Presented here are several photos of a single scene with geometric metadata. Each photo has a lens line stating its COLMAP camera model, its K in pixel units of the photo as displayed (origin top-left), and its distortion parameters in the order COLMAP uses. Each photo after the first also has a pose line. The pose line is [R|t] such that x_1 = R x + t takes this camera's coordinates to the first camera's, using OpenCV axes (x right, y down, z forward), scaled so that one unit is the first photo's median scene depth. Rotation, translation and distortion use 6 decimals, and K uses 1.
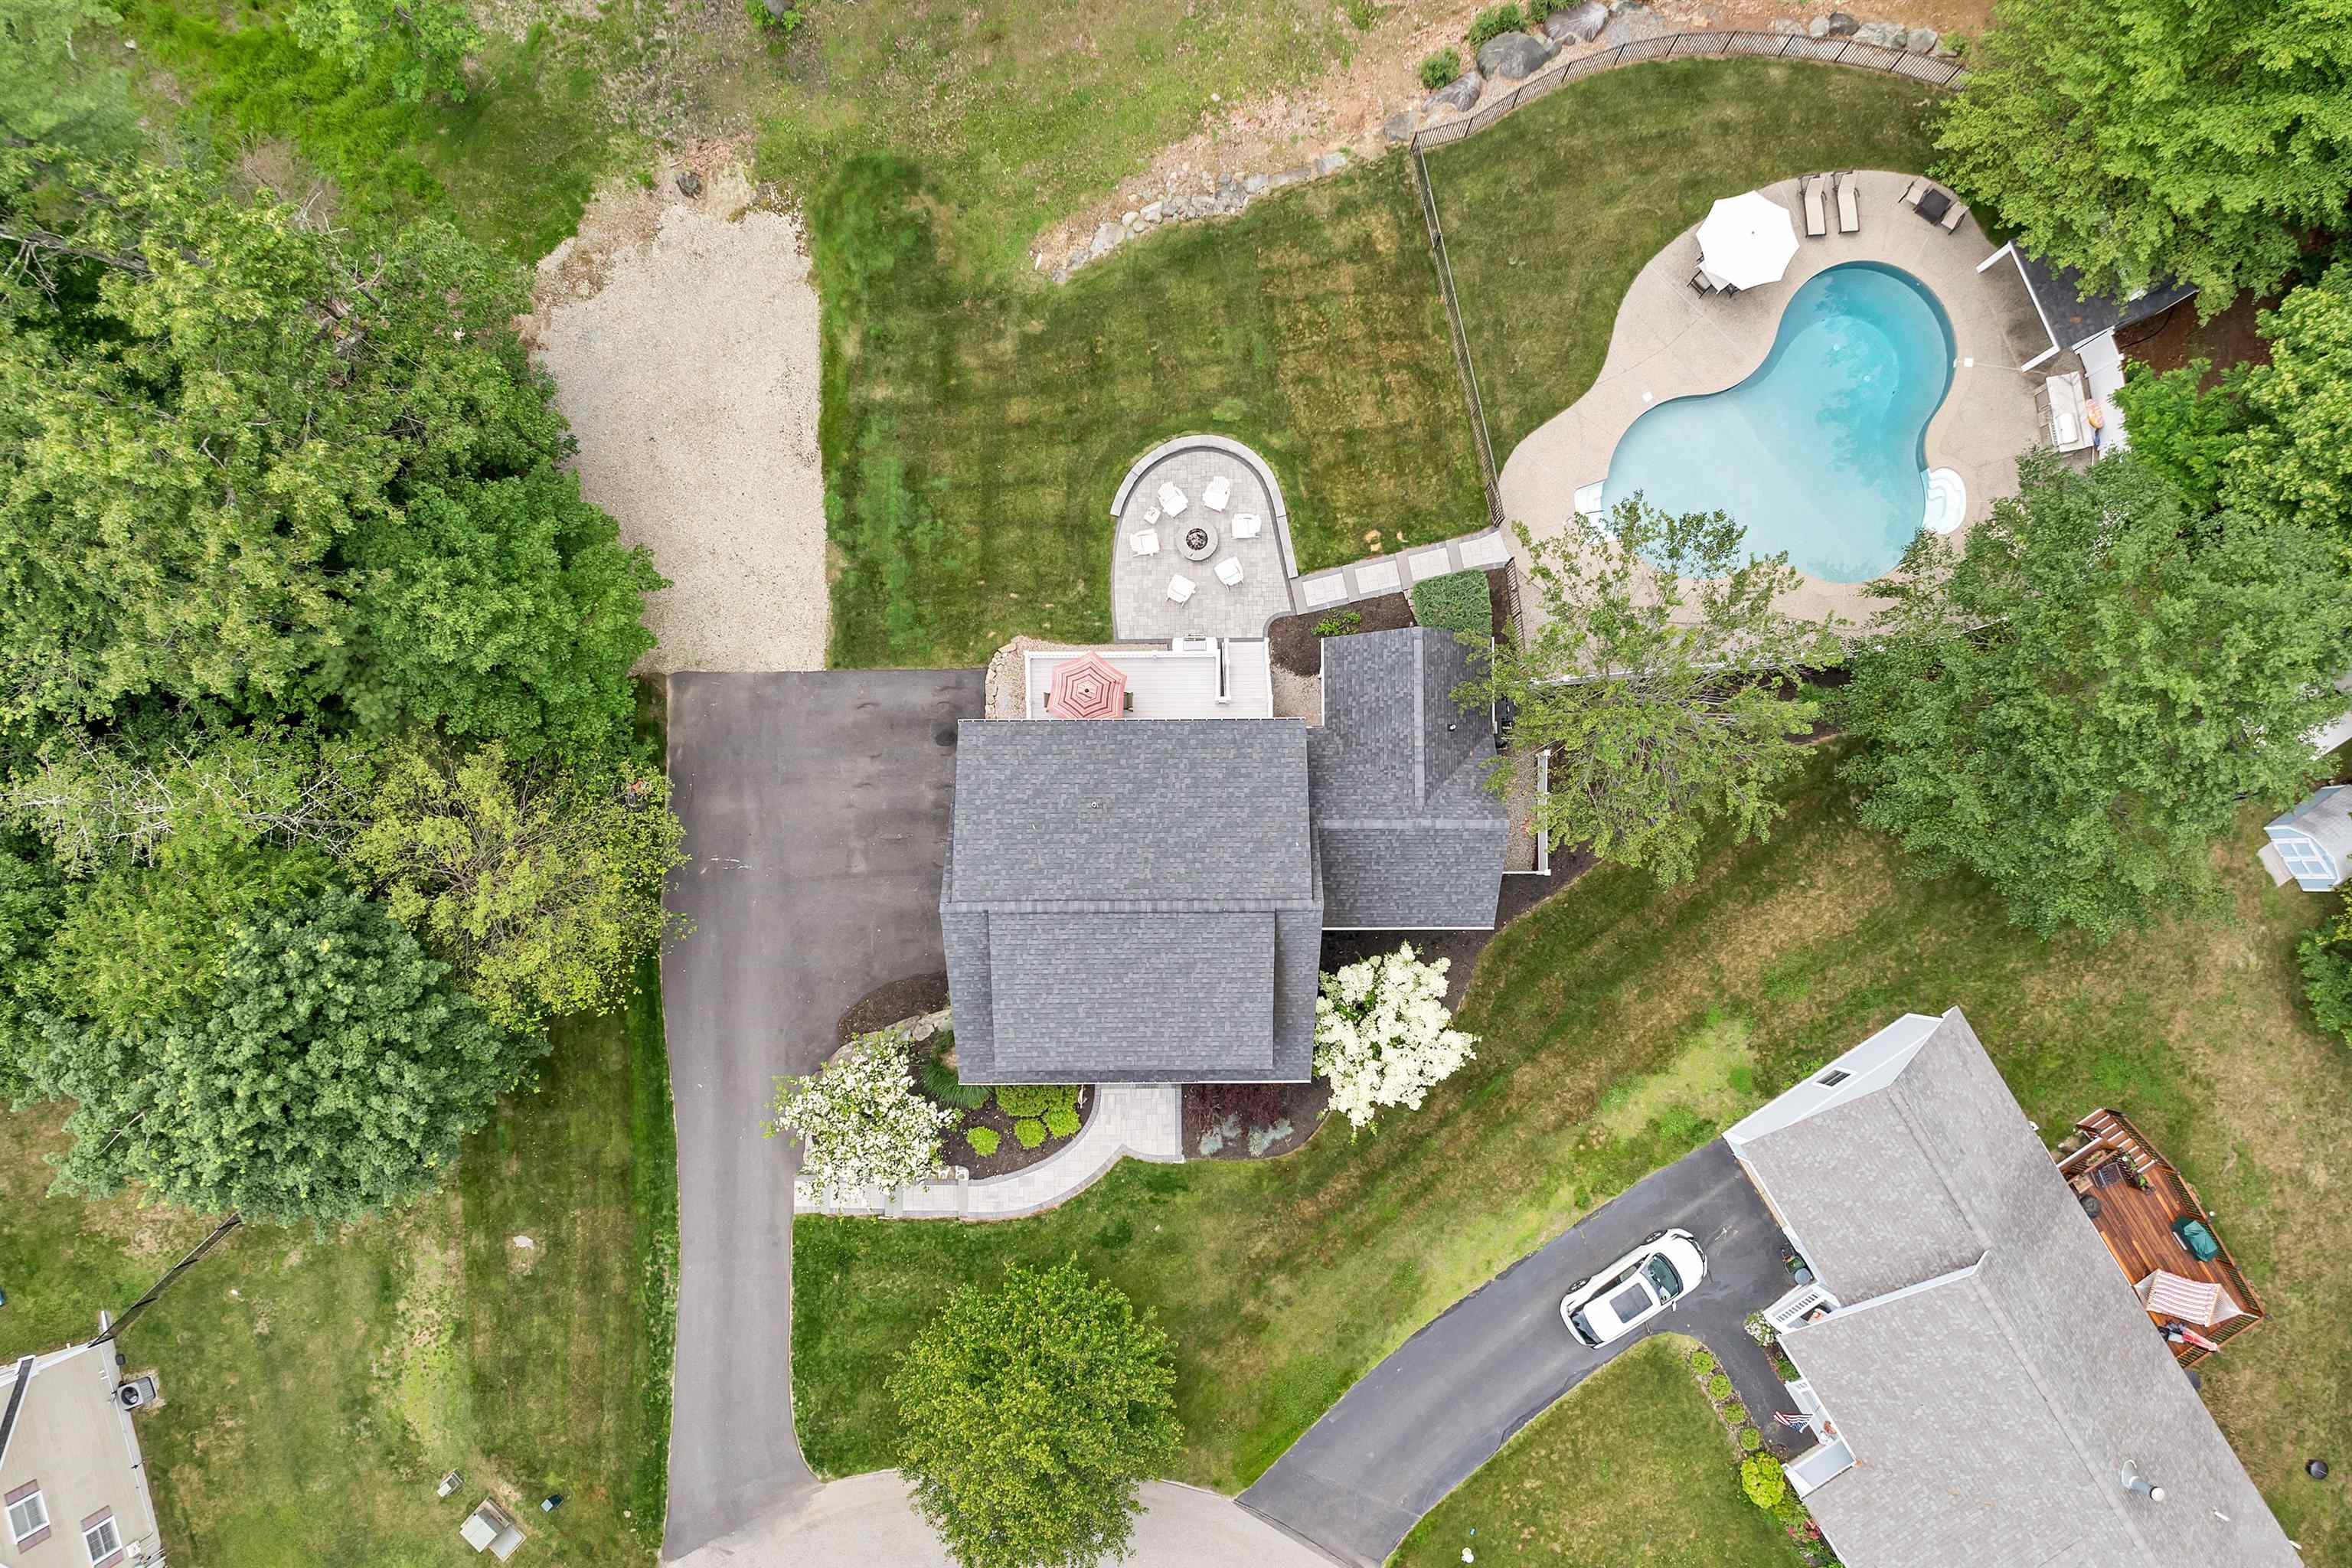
lens RADIAL K [[1634.1, 0, 1176.3], [0, 1634.1, 867.9], [0, 0, 1]] dist [-0.051495, 0.030021]
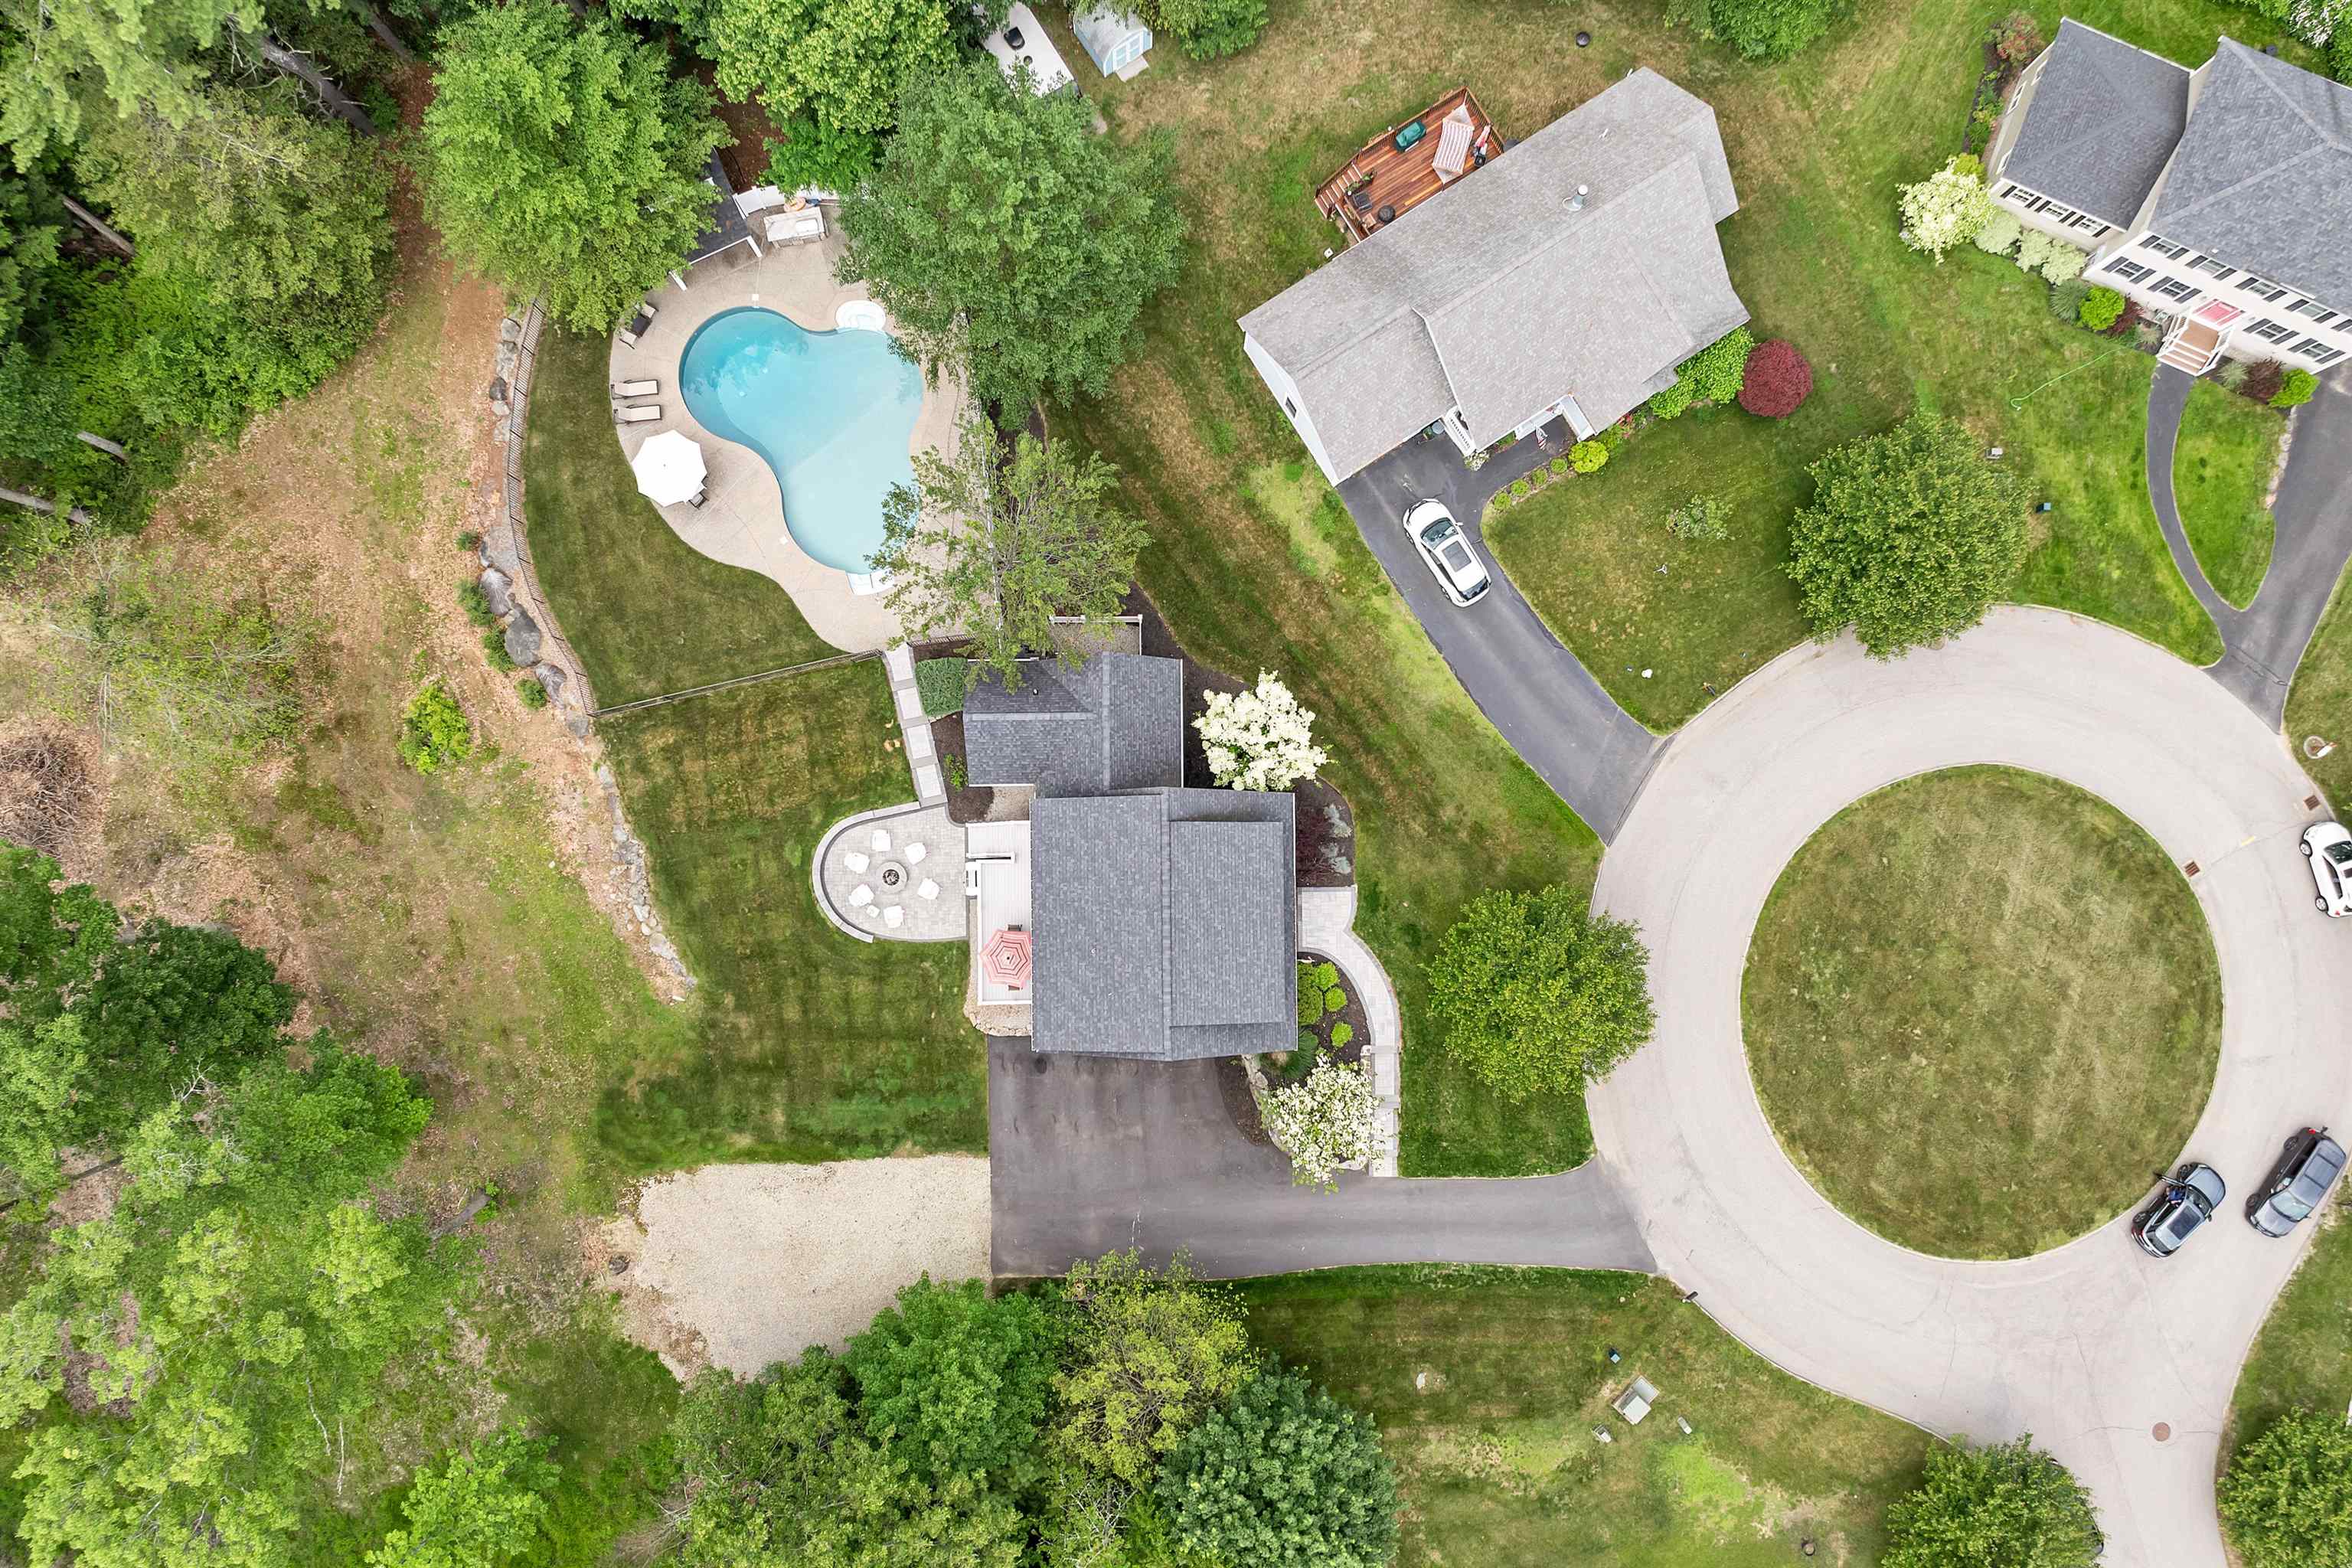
lens RADIAL K [[1634.1, 0, 1176.3], [0, 1634.1, 867.9], [0, 0, 1]] dist [-0.051495, 0.030021]
pose [[-0.004454, -0.999858, 0.016255, -0.002284], [0.999633, -0.004017, 0.026788, -0.004543], [-0.026719, 0.016368, 0.999509, -0.348446]]
